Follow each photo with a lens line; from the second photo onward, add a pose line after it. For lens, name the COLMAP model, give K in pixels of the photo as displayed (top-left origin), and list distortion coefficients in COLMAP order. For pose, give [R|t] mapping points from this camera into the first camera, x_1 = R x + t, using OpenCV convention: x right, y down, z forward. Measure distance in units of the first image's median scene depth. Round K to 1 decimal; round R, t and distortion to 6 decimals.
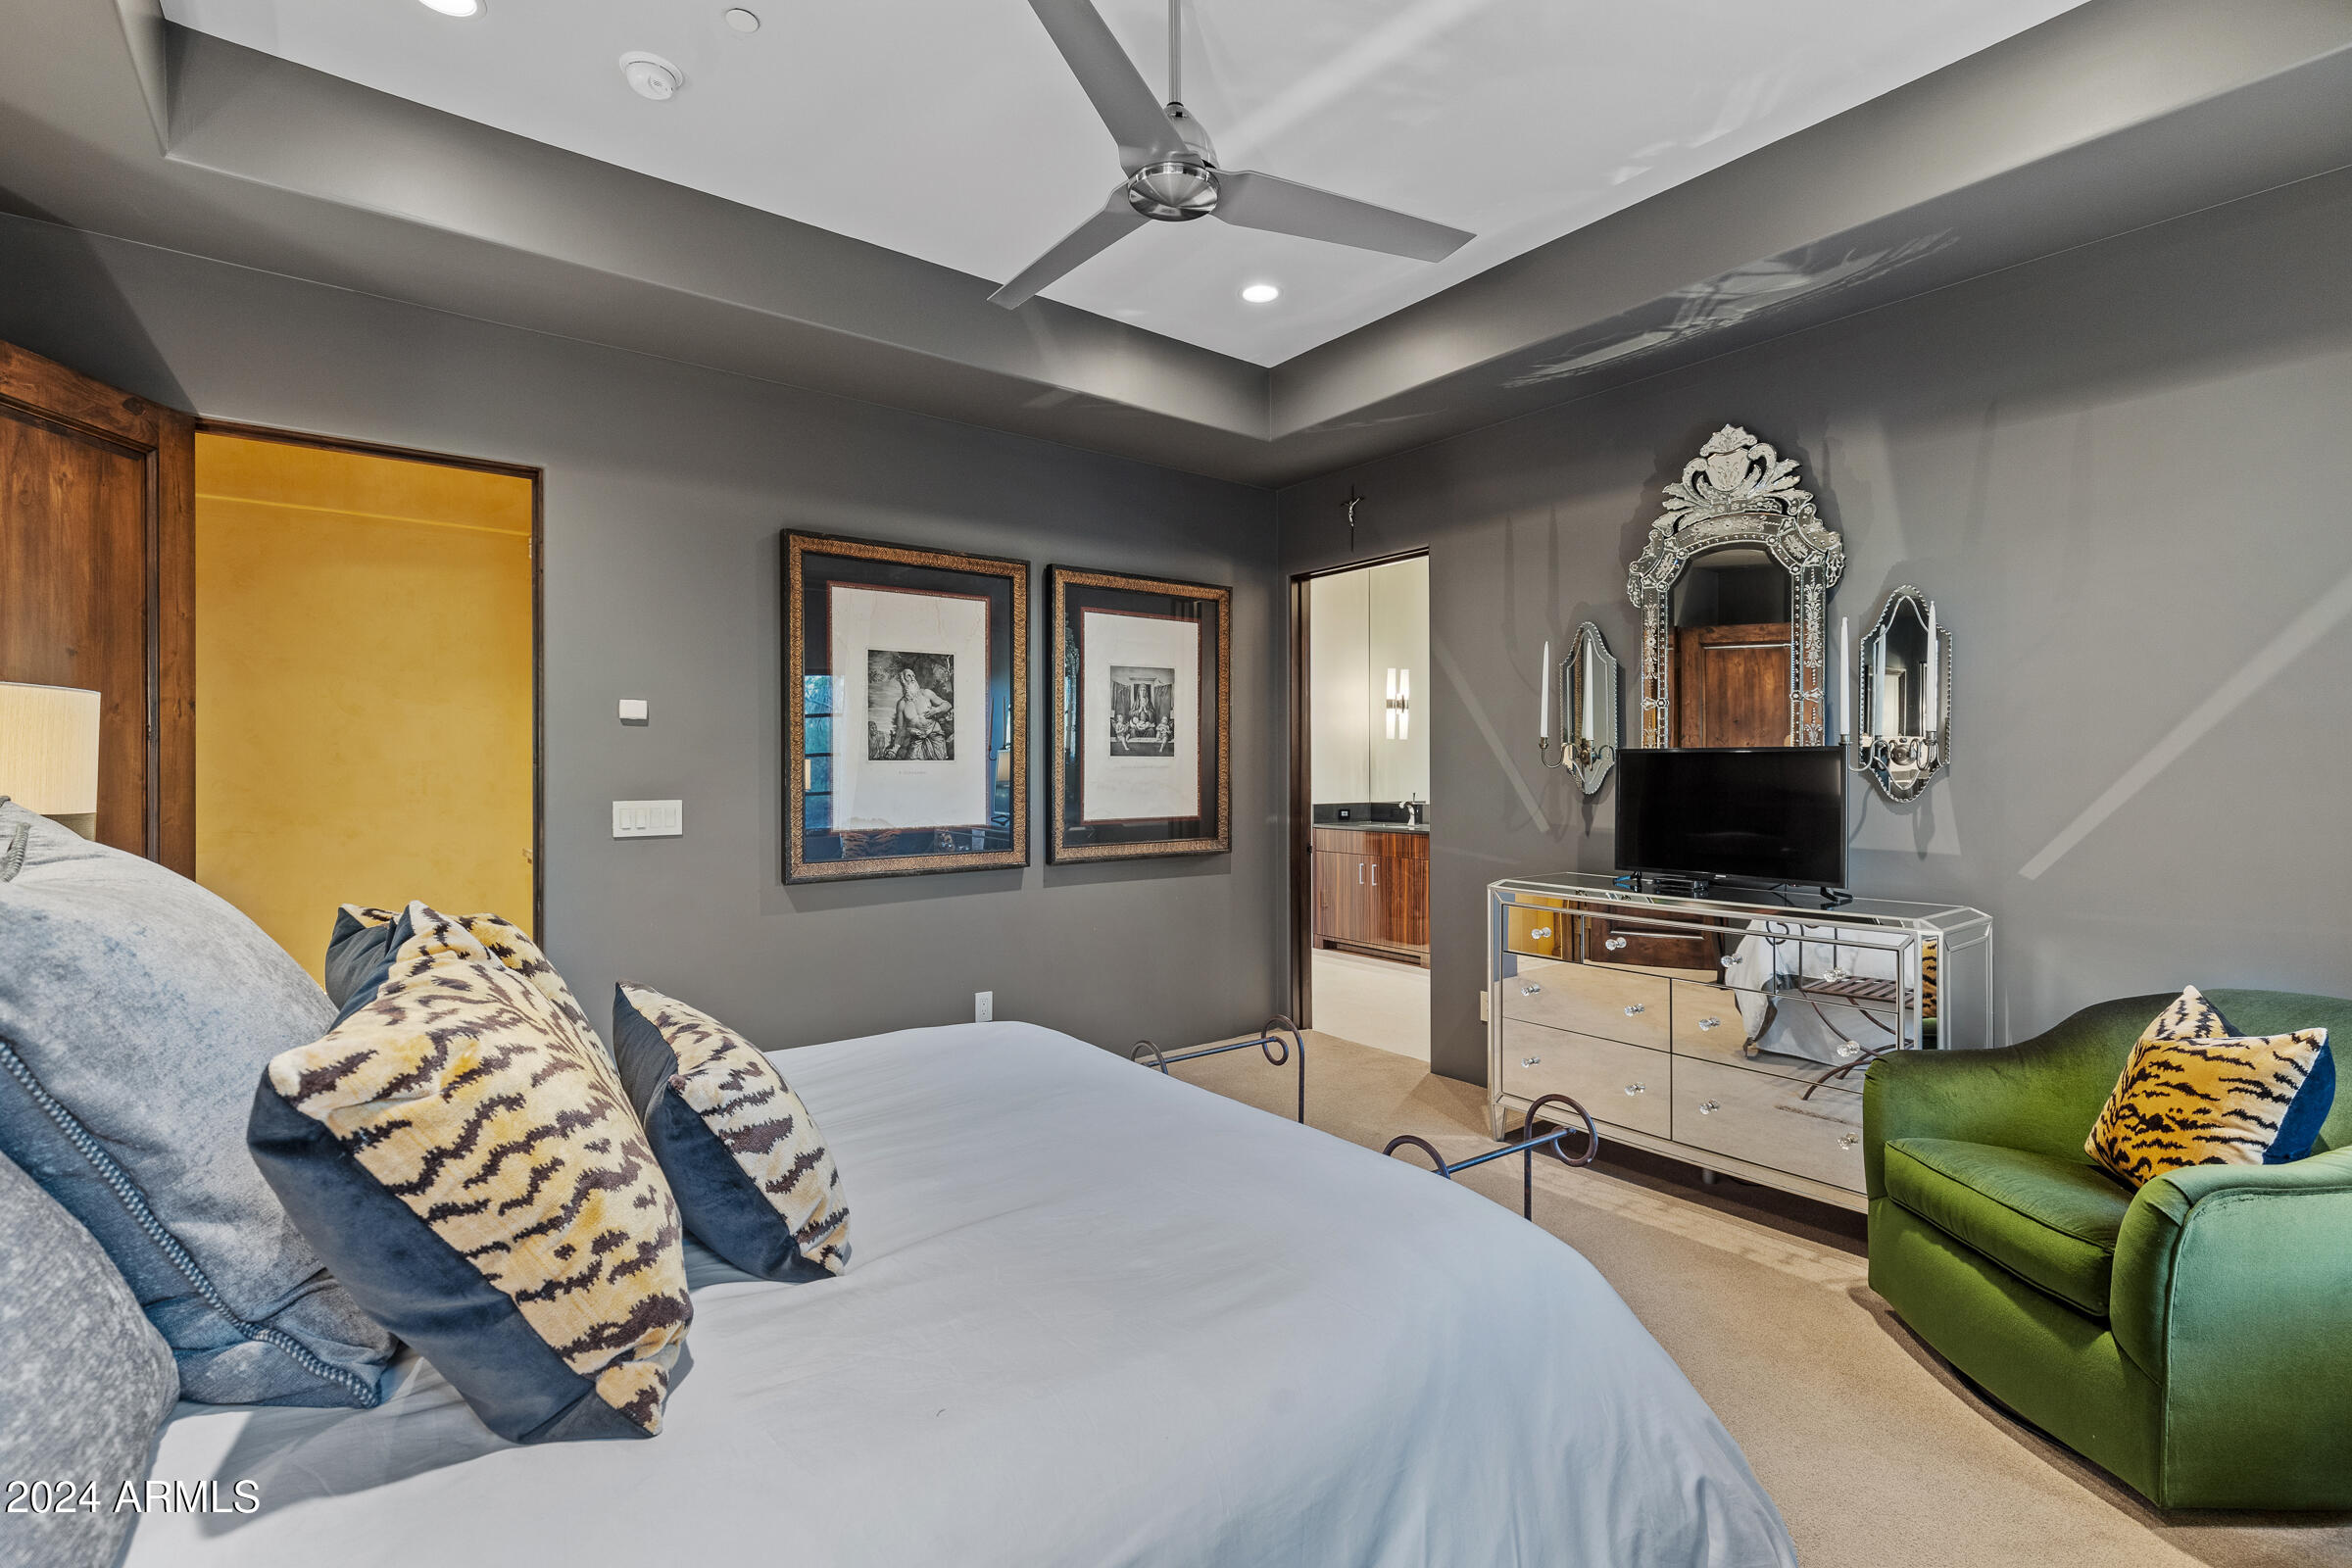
lens RADIAL K [[1060.3, 0, 1174.2], [0, 1060.3, 794.3], [0, 0, 1]] dist [0.001437, 0.000057]
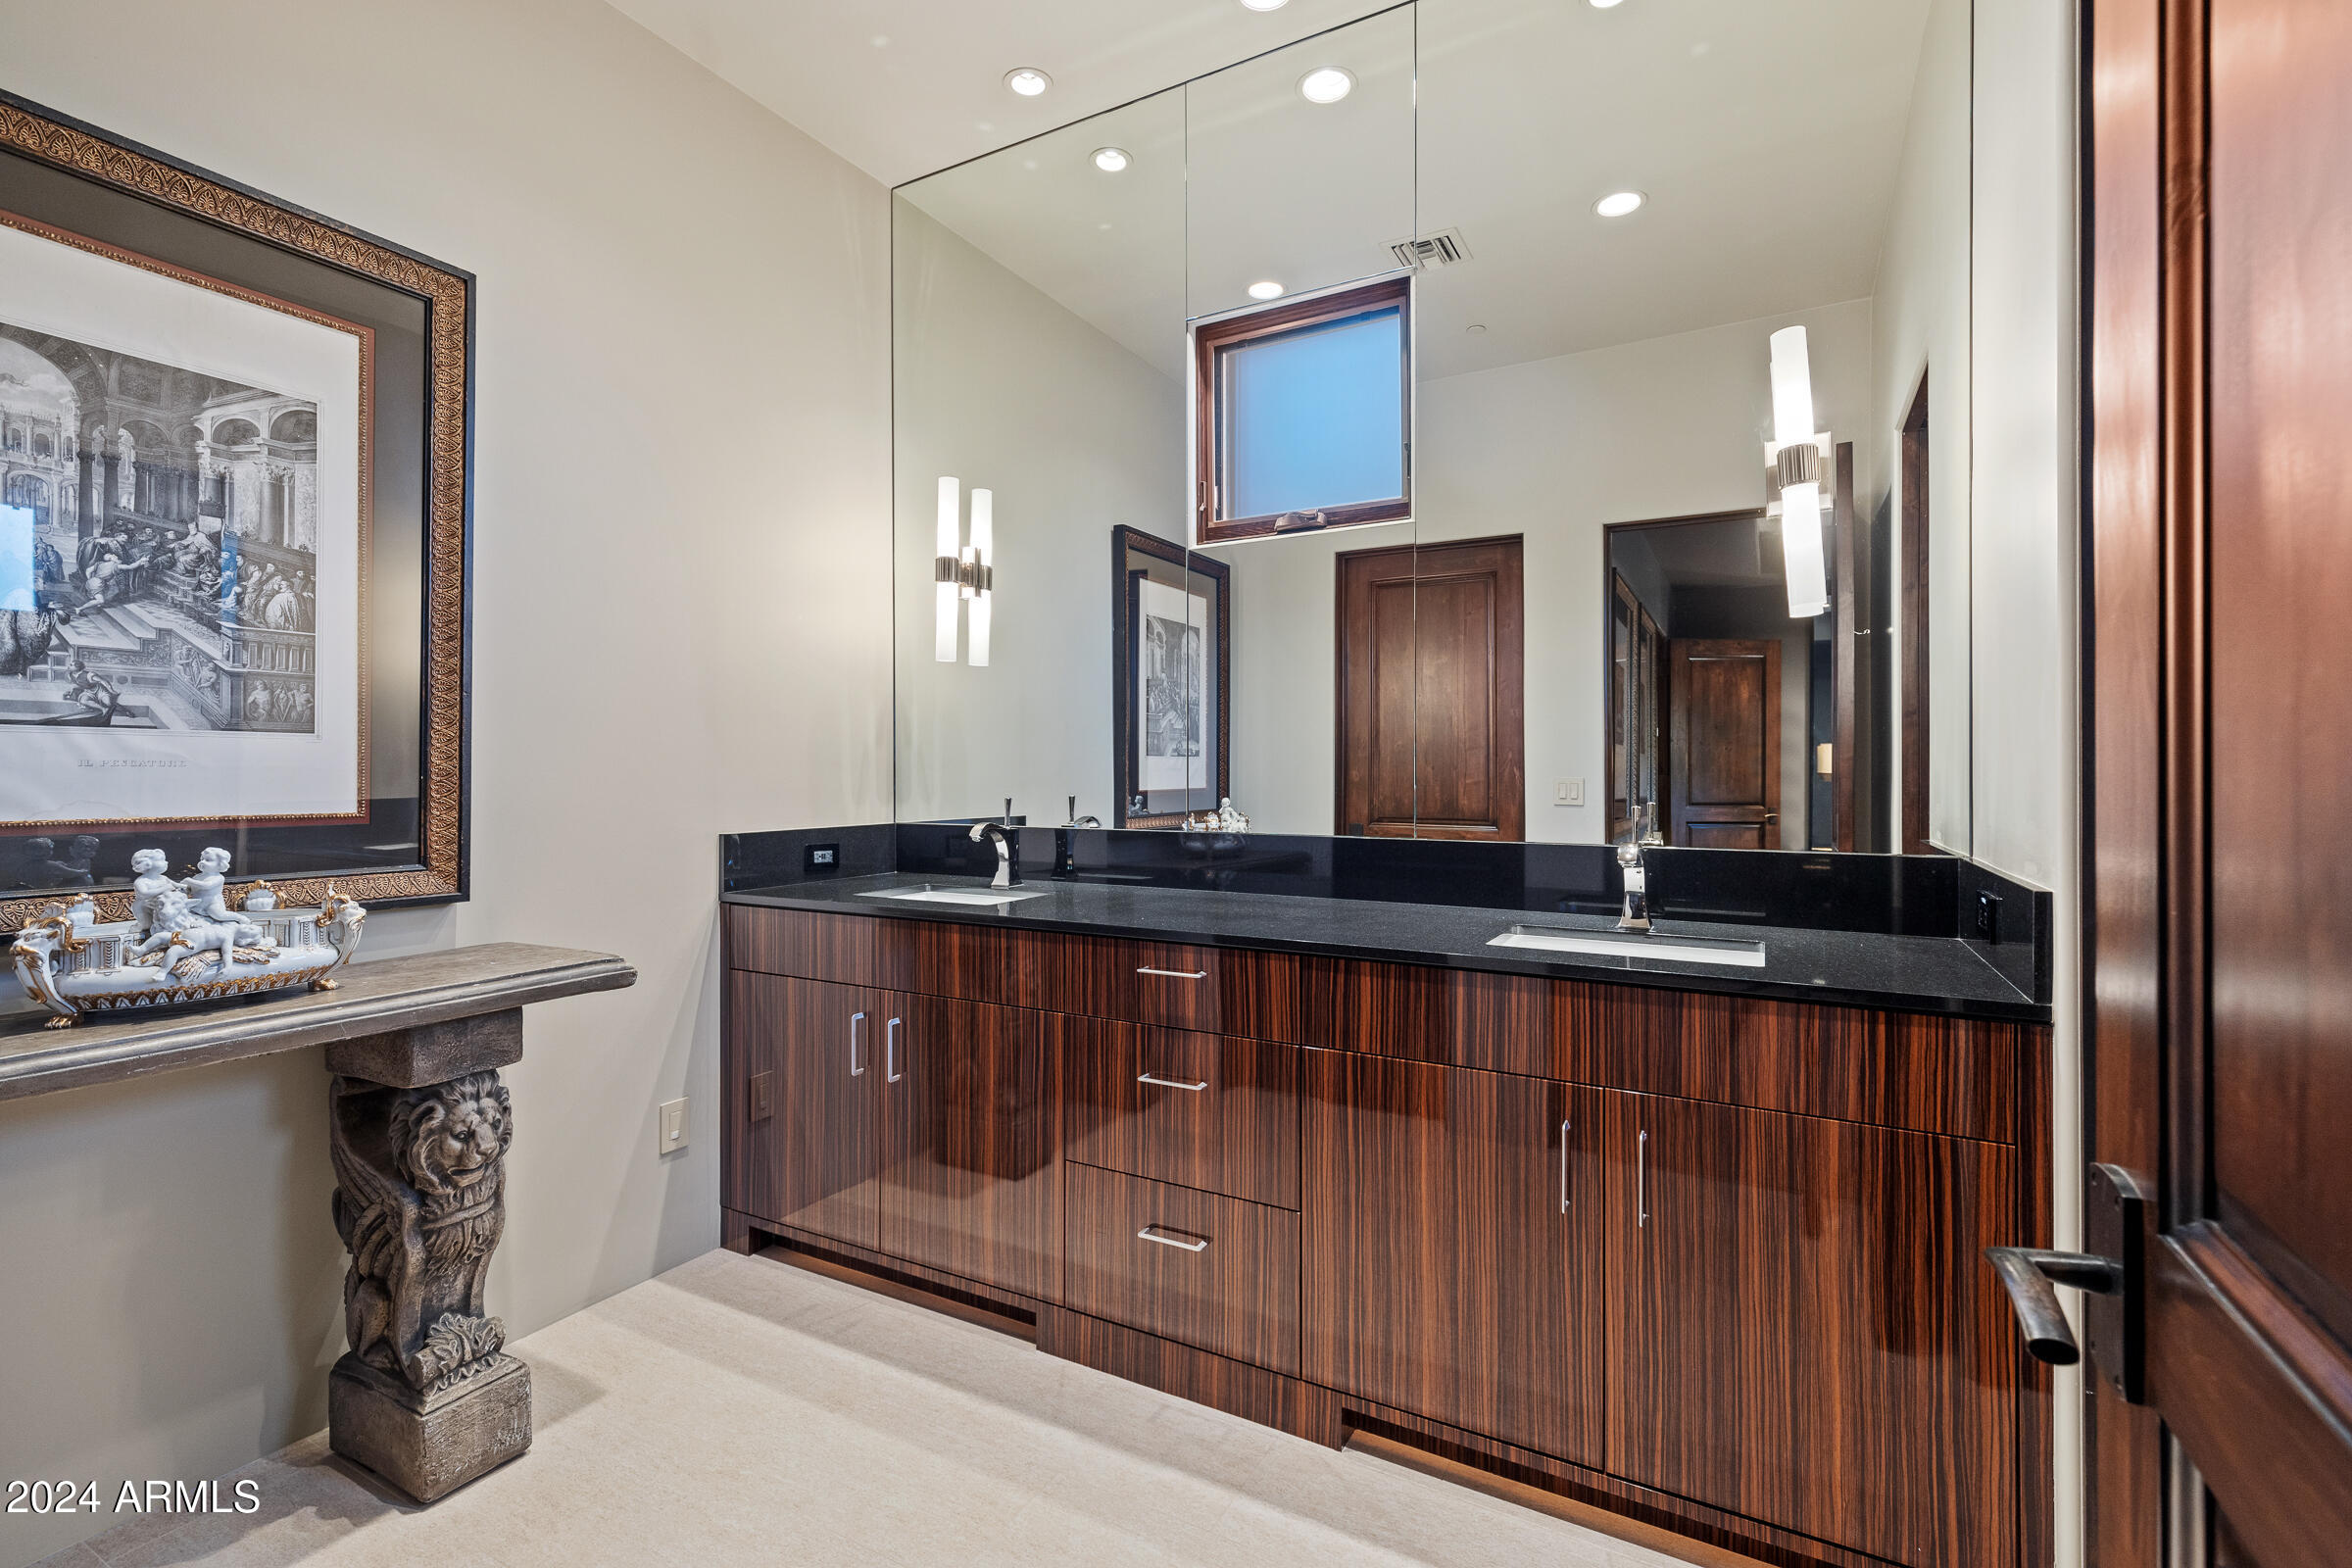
lens RADIAL K [[1060.3, 0, 1175.6], [0, 1060.3, 769.0], [0, 0, 1]] dist [0.001437, 0.000057]
pose [[0.921139, -0.002557, 0.389225, 0.130261], [0.000838, 0.999989, 0.004585, -0.014727], [-0.389232, -0.003897, 0.921131, 0.610895]]
